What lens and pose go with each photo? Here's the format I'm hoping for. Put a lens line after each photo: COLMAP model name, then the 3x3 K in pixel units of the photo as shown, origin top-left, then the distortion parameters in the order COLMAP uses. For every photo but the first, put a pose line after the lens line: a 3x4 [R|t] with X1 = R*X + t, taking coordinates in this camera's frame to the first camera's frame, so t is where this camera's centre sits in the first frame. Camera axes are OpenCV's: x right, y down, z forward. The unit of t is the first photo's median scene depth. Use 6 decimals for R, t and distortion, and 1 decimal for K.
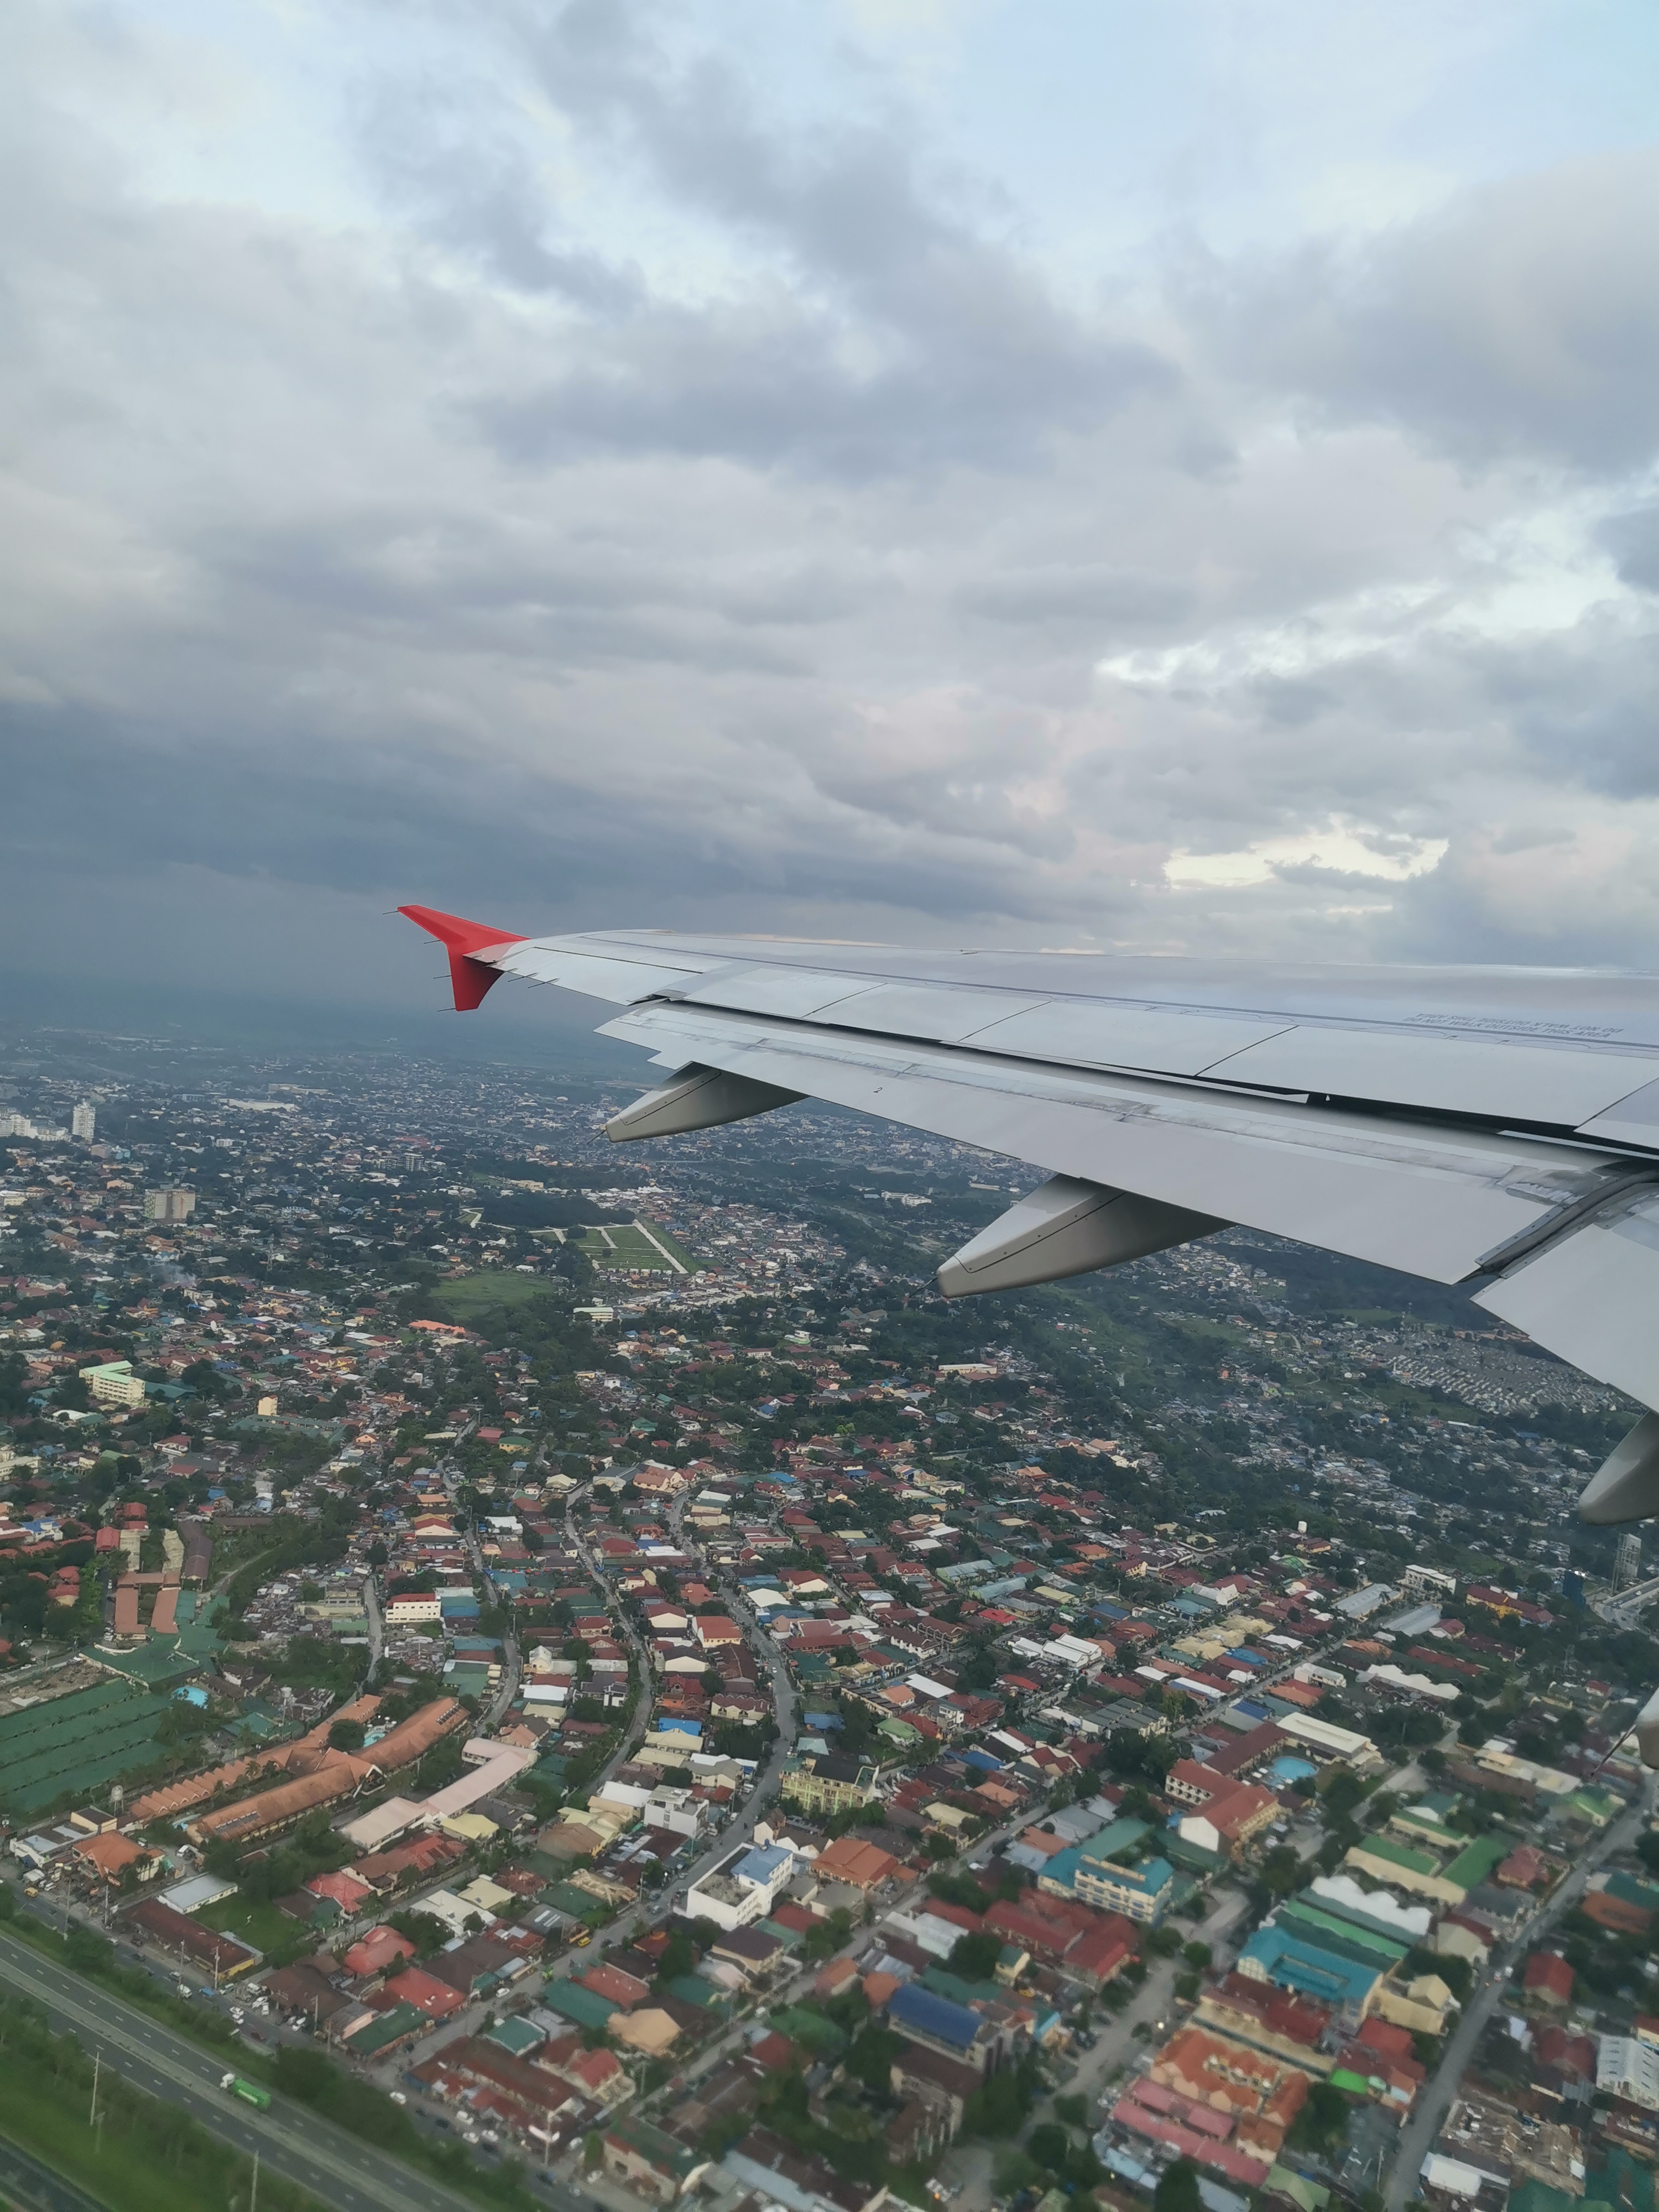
lens RADIAL K [[1664.1, 0, 841.1], [0, 1664.1, 1088.4], [0, 0, 1]] dist [0.032719, -0.067413]
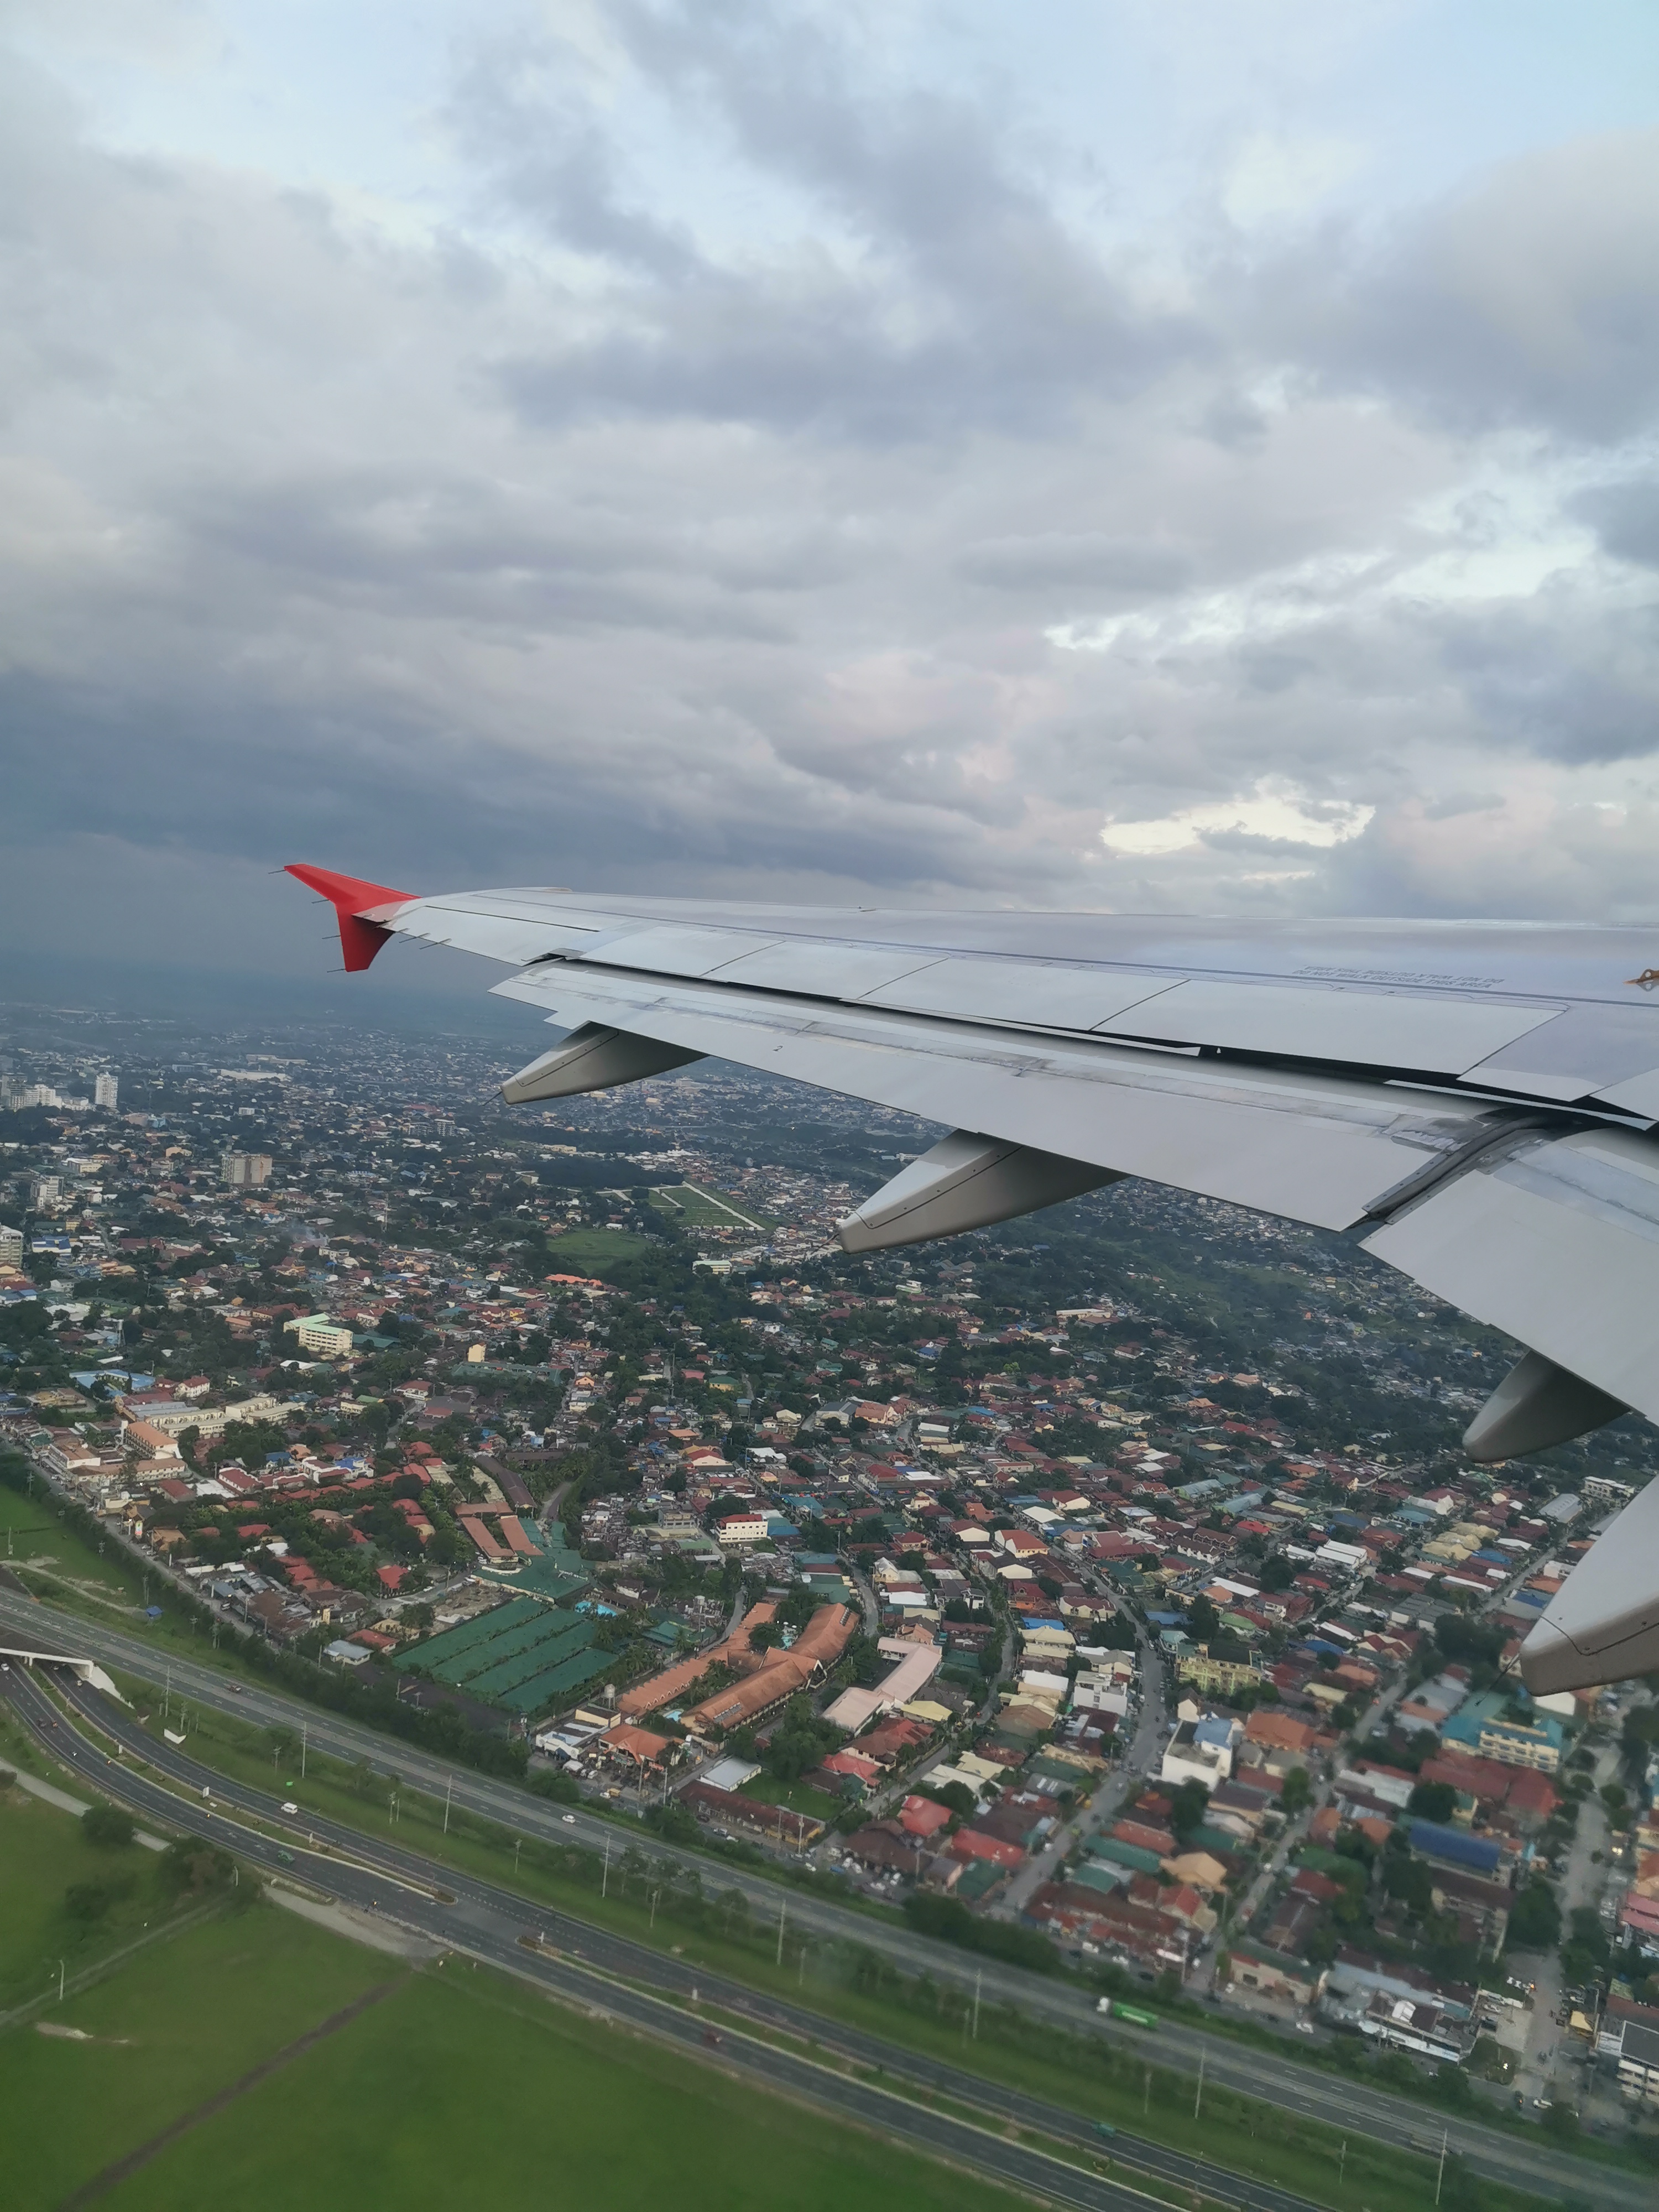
lens RADIAL K [[1664.1, 0, 826.0], [0, 1664.1, 1083.1], [0, 0, 1]] dist [0.032719, -0.067413]
pose [[0.998539, -0.012218, 0.052645, -0.105548], [0.011035, 0.999681, 0.022700, 0.000876], [-0.052905, -0.022086, 0.998355, -0.025878]]
